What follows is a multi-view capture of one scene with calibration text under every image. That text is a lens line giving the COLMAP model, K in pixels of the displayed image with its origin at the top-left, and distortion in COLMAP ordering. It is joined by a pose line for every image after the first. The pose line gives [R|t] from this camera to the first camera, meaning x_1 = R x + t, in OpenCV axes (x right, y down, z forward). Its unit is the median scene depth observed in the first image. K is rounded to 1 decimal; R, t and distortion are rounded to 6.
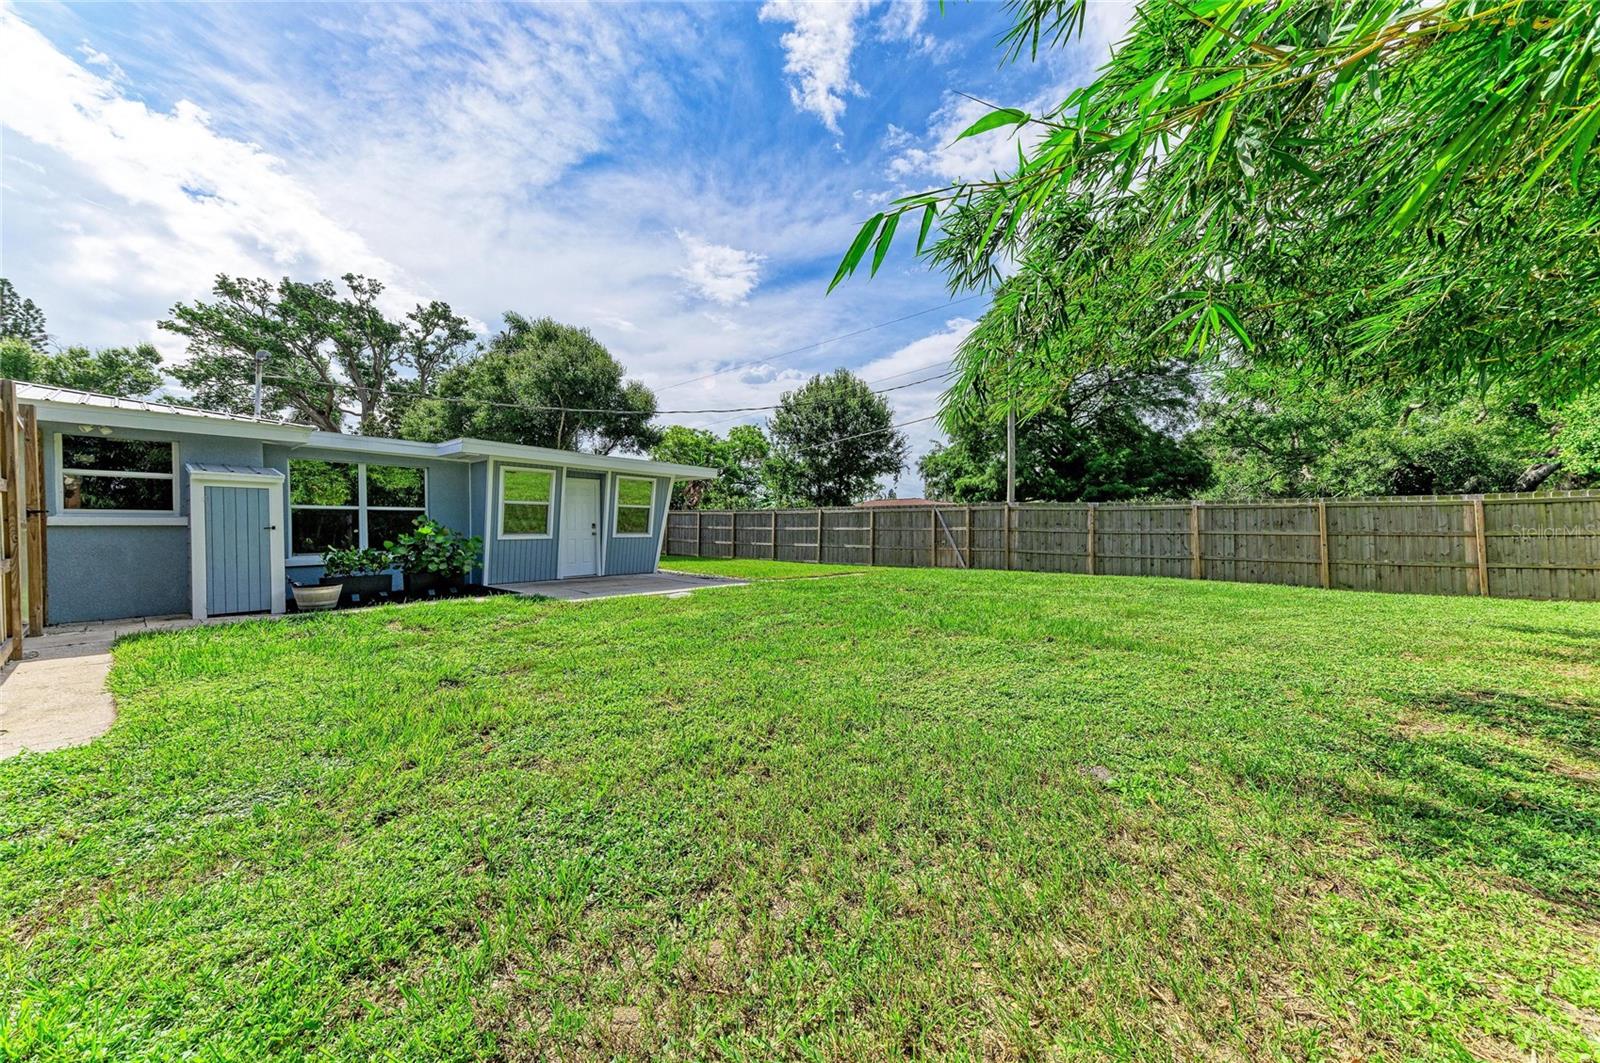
lens RADIAL K [[543.7, 0, 795.5], [0, 543.7, 544.1], [0, 0, 1]] dist [0.016947, -0.000045]
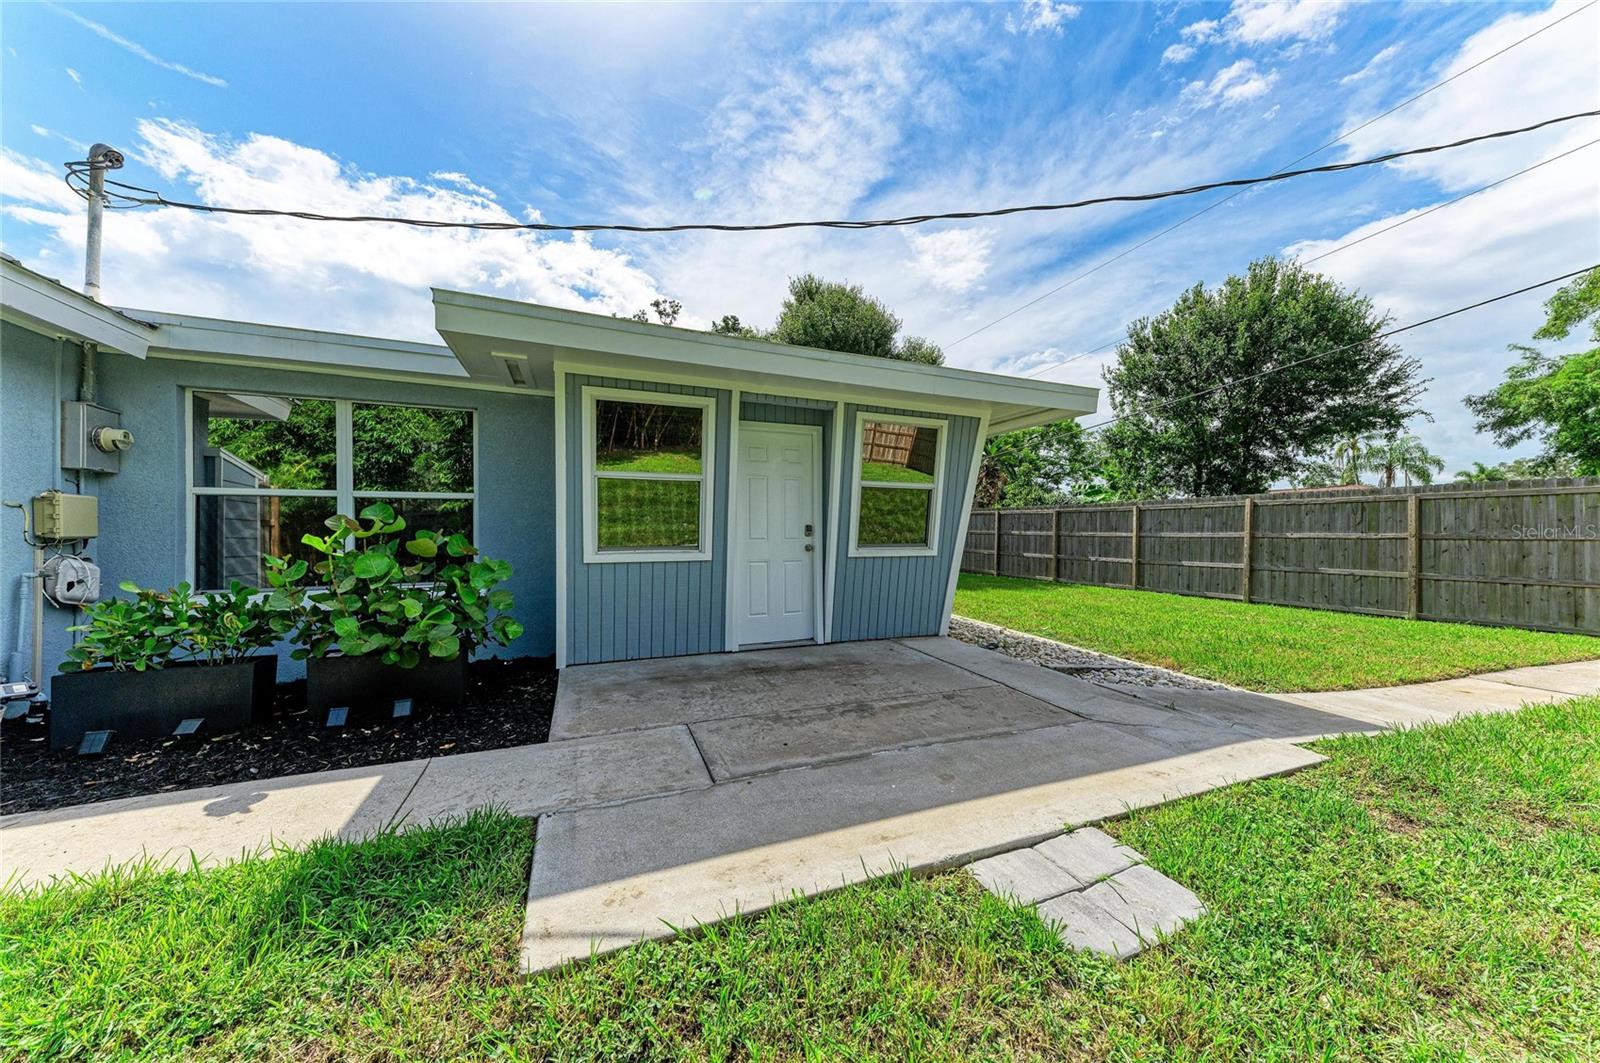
lens RADIAL K [[543.7, 0, 795.5], [0, 543.7, 544.1], [0, 0, 1]] dist [0.016947, -0.000045]
pose [[0.880835, 0.009520, -0.473327, -0.072889], [-0.013693, 0.999892, -0.005370, -0.008408], [0.473225, 0.011212, 0.880870, 0.261875]]
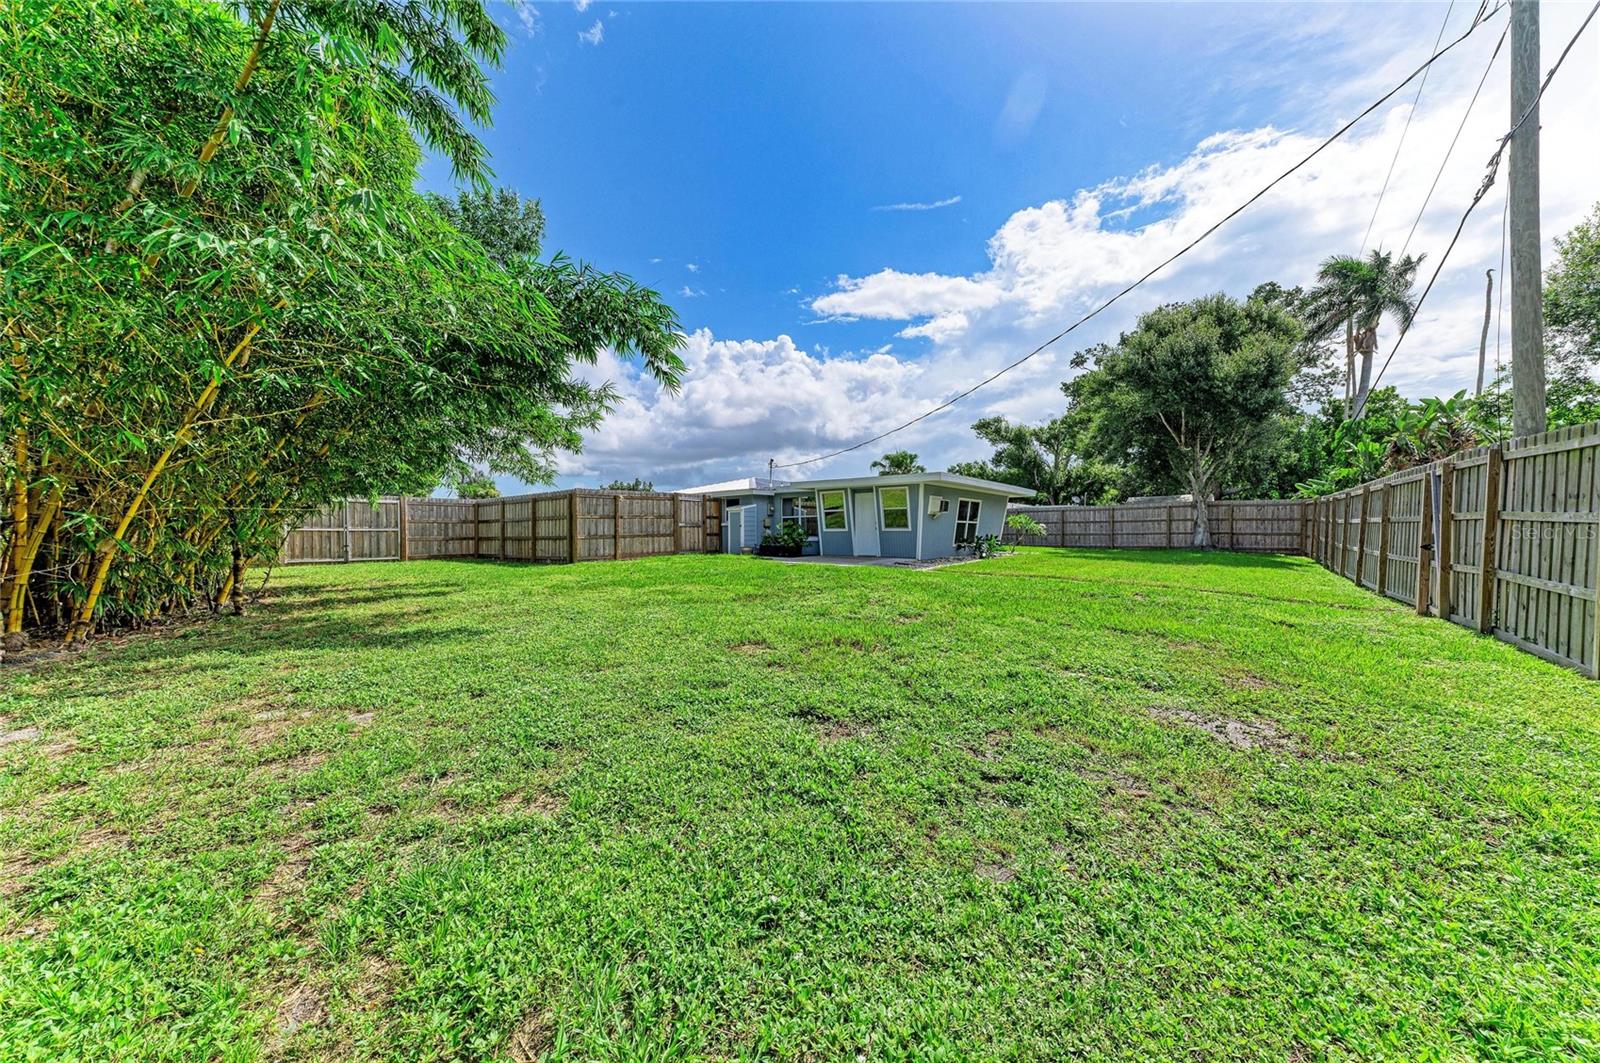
lens RADIAL K [[543.7, 0, 795.5], [0, 543.7, 544.1], [0, 0, 1]] dist [0.016947, -0.000045]
pose [[-0.015090, 0.027511, -0.999508, 0.496646], [-0.025177, 0.999294, 0.027885, -0.005135], [0.999569, 0.025585, -0.014387, 0.348901]]
